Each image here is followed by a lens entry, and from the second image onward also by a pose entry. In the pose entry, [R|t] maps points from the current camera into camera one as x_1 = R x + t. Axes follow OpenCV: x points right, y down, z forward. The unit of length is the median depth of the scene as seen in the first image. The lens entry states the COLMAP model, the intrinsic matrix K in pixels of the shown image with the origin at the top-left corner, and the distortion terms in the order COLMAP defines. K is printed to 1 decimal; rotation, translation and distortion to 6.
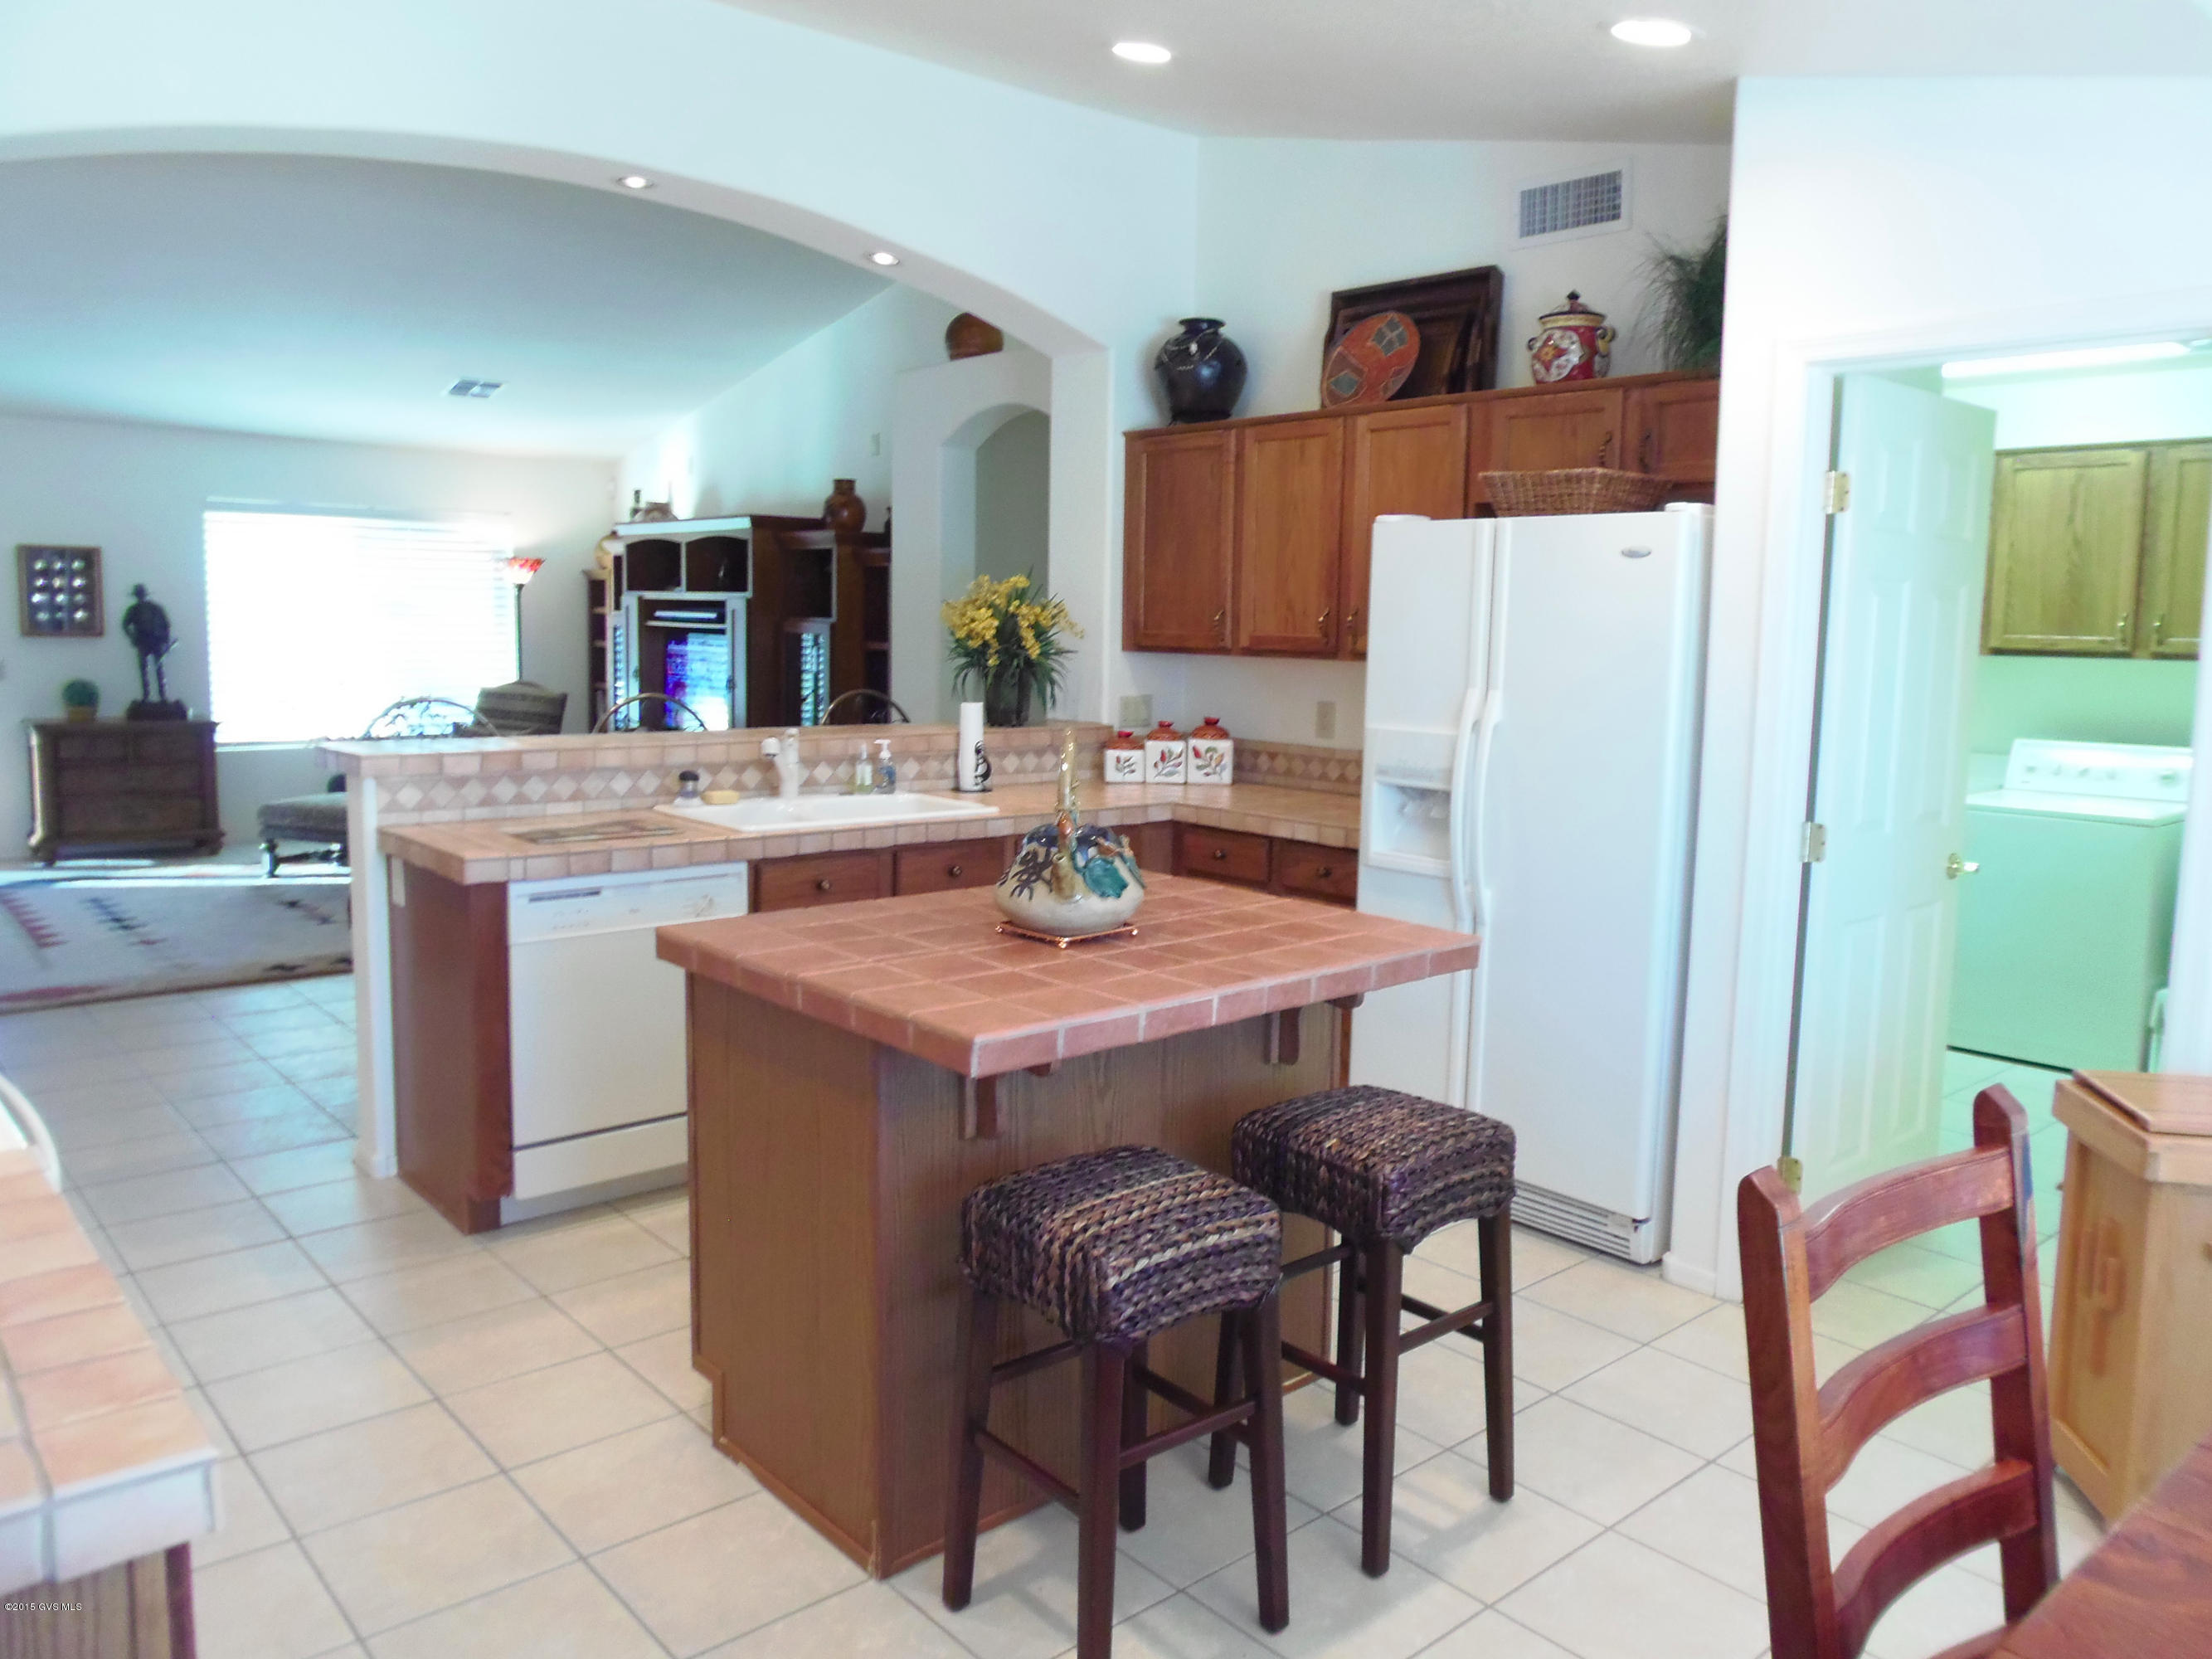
lens RADIAL K [[1608.1, 0, 1134.3], [0, 1608.1, 790.5], [0, 0, 1]] dist [-0.022724, 0.001590]
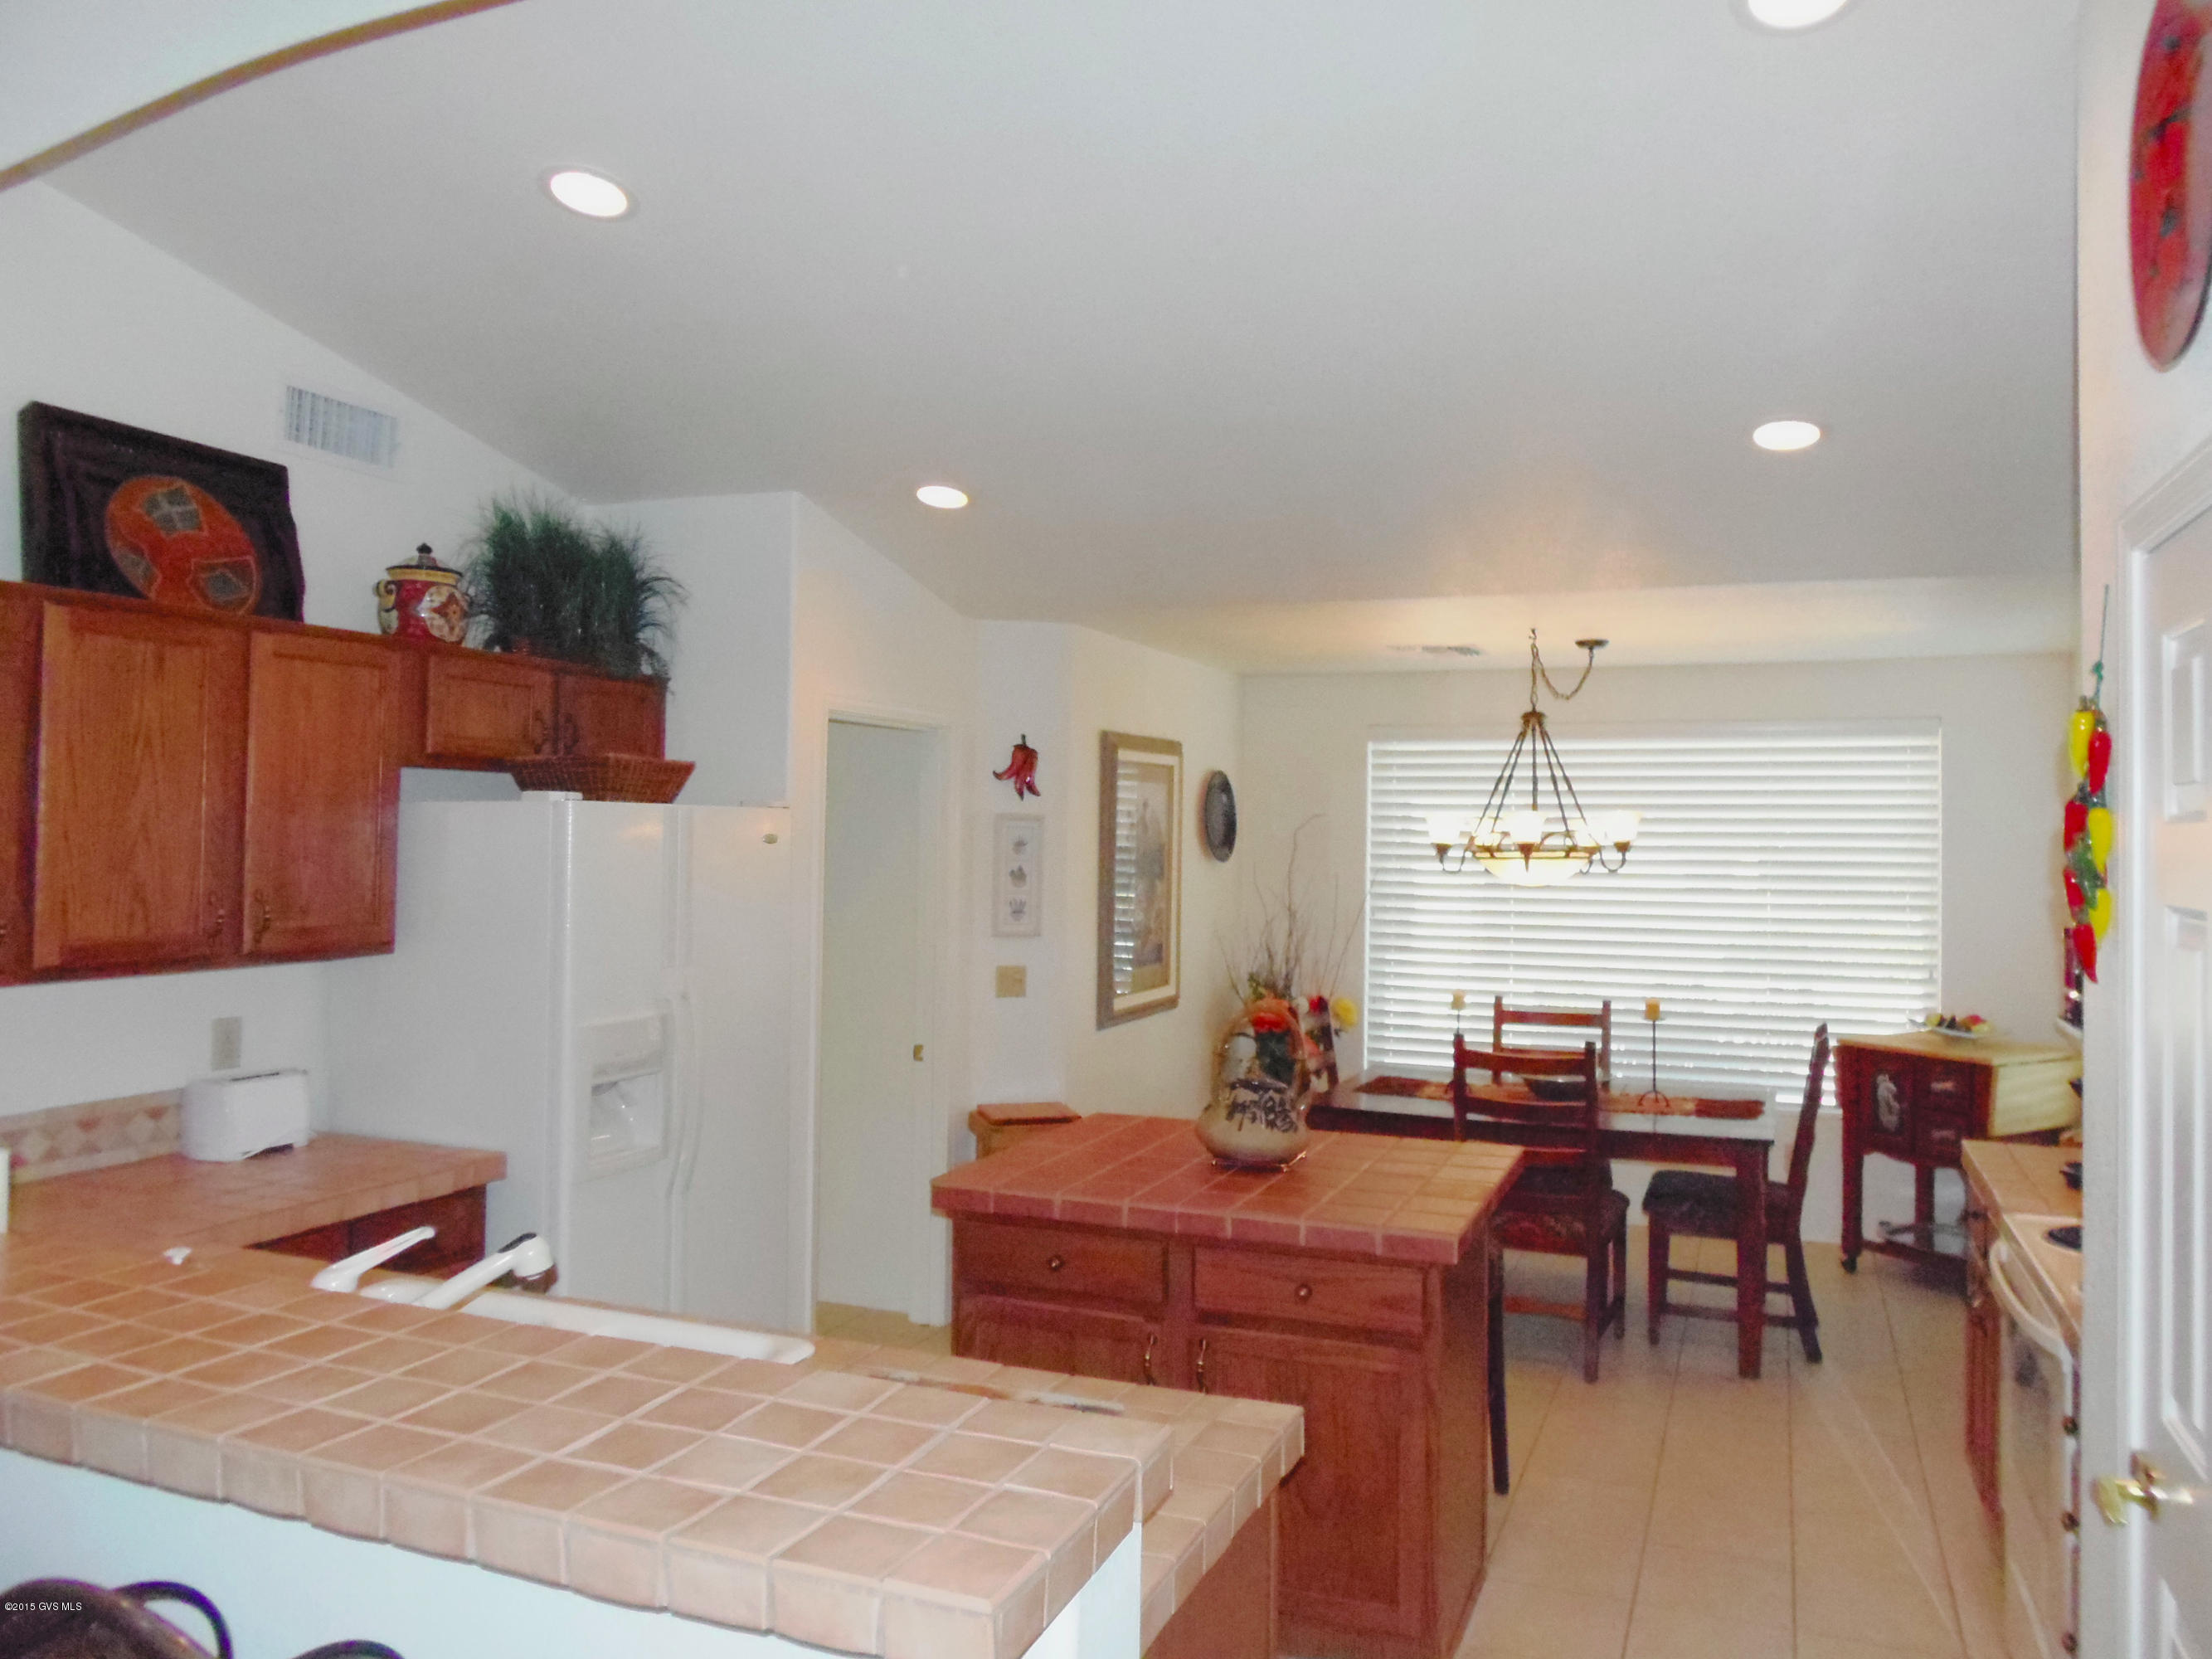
lens RADIAL K [[1608.1, 0, 1134.3], [0, 1608.1, 790.5], [0, 0, 1]] dist [-0.022724, 0.001590]
pose [[-0.447267, -0.001030, 0.894400, -0.667034], [0.075530, 0.996384, 0.038918, -0.153286], [-0.891205, 0.084960, -0.445572, 0.940728]]
